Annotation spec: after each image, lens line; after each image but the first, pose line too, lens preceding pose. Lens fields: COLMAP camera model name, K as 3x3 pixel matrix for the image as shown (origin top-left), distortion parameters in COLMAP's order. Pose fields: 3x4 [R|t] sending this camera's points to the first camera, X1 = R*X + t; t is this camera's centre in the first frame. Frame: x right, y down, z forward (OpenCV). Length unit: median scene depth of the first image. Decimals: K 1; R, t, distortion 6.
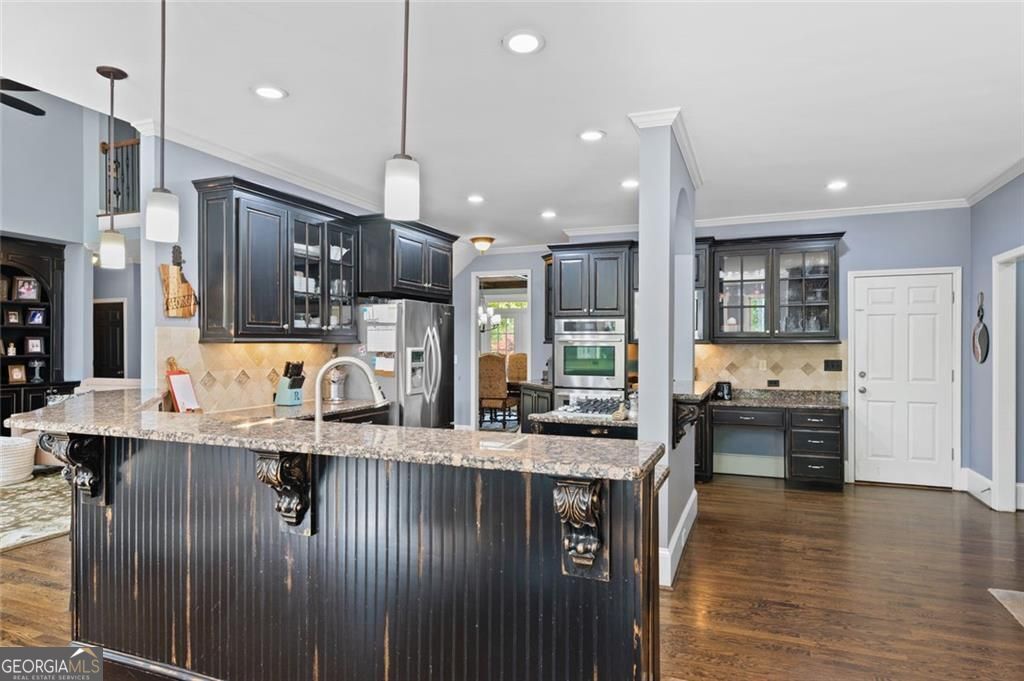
lens RADIAL K [[584.5, 0, 513.5], [0, 584.5, 345.3], [0, 0, 1]] dist [0.002349, -0.003584]
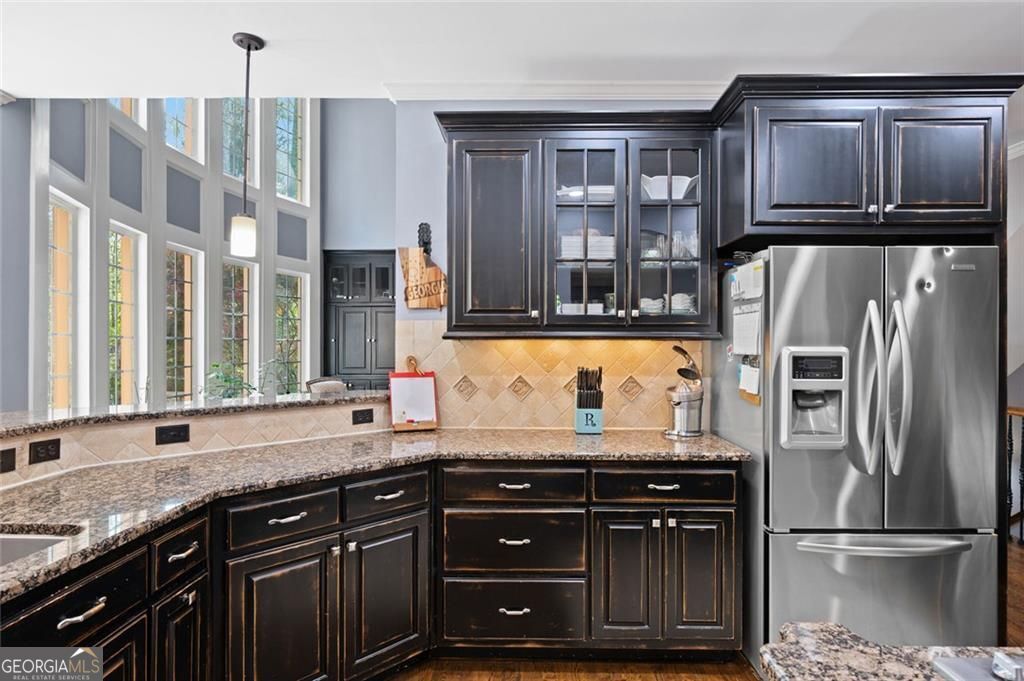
lens RADIAL K [[543.8, 0, 513.3], [0, 543.8, 348.5], [0, 0, 1]] dist [-0.007465, -0.001088]
pose [[0.357670, 0.005856, -0.933830, 0.171707], [-0.004404, 0.999980, 0.004584, 0.004200], [0.933838, 0.002473, 0.357689, 0.721776]]
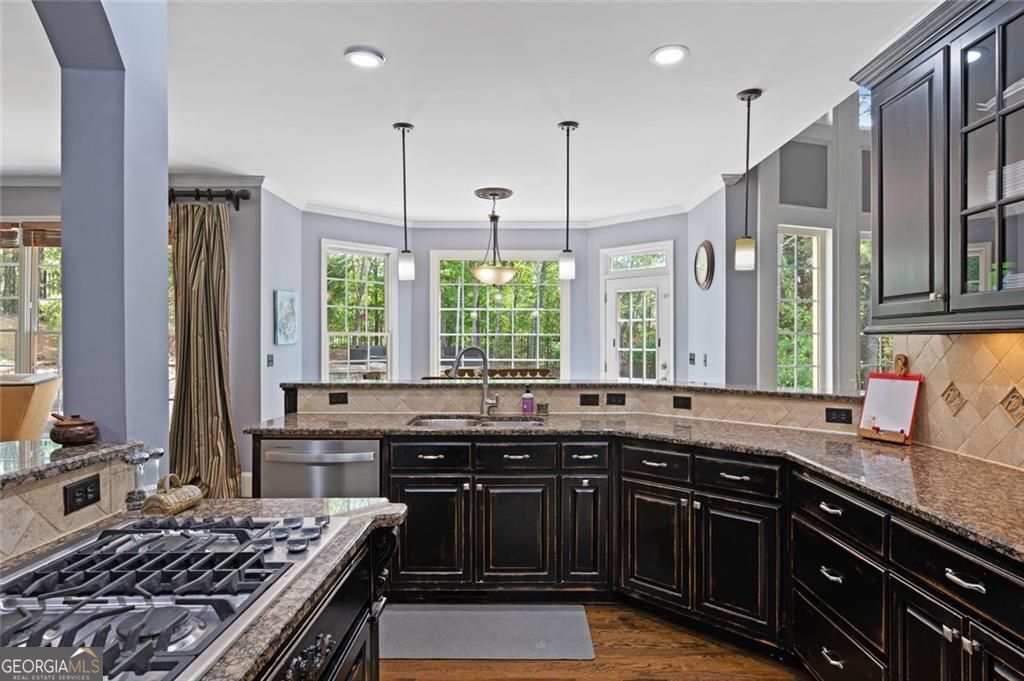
lens RADIAL K [[584.5, 0, 517.7], [0, 584.5, 340.5], [0, 0, 1]] dist [0.002349, -0.003584]
pose [[-0.927854, 0.002626, -0.372933, 0.097135], [0.002087, 0.999996, 0.001848, 0.000890], [0.372937, 0.000936, -0.927856, 1.254828]]
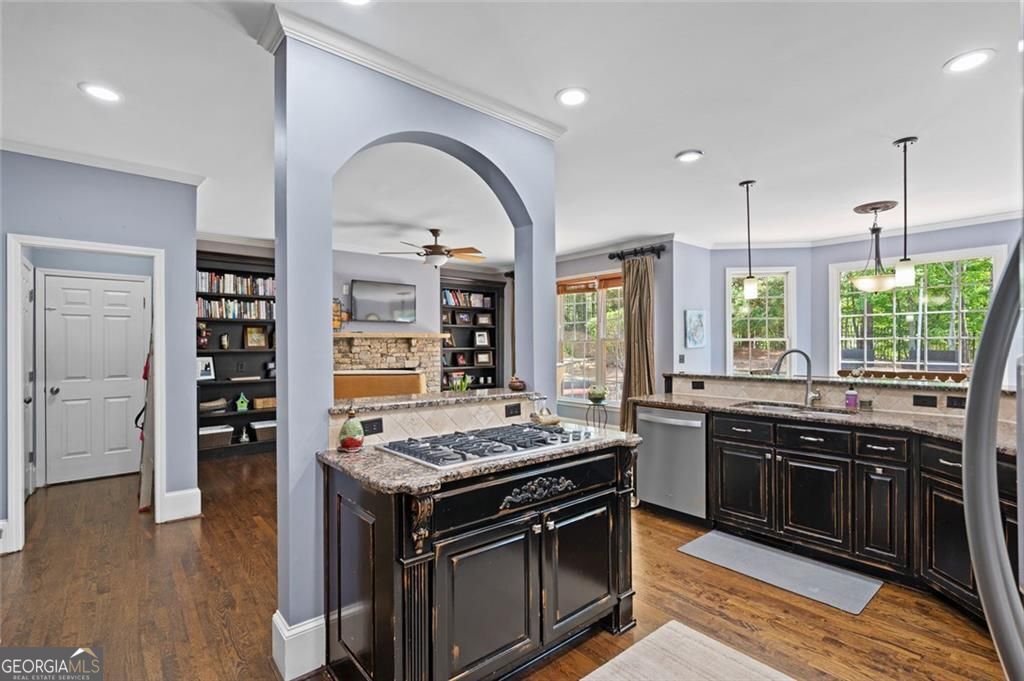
lens RADIAL K [[470.6, 0, 517.5], [0, 470.6, 346.3], [0, 0, 1]] dist [-0.008892, 0.001427]
pose [[-0.886622, 0.005887, 0.462458, -0.093767], [0.007128, 0.999974, 0.000936, 0.001011], [-0.462441, 0.004127, -0.886641, 1.413271]]
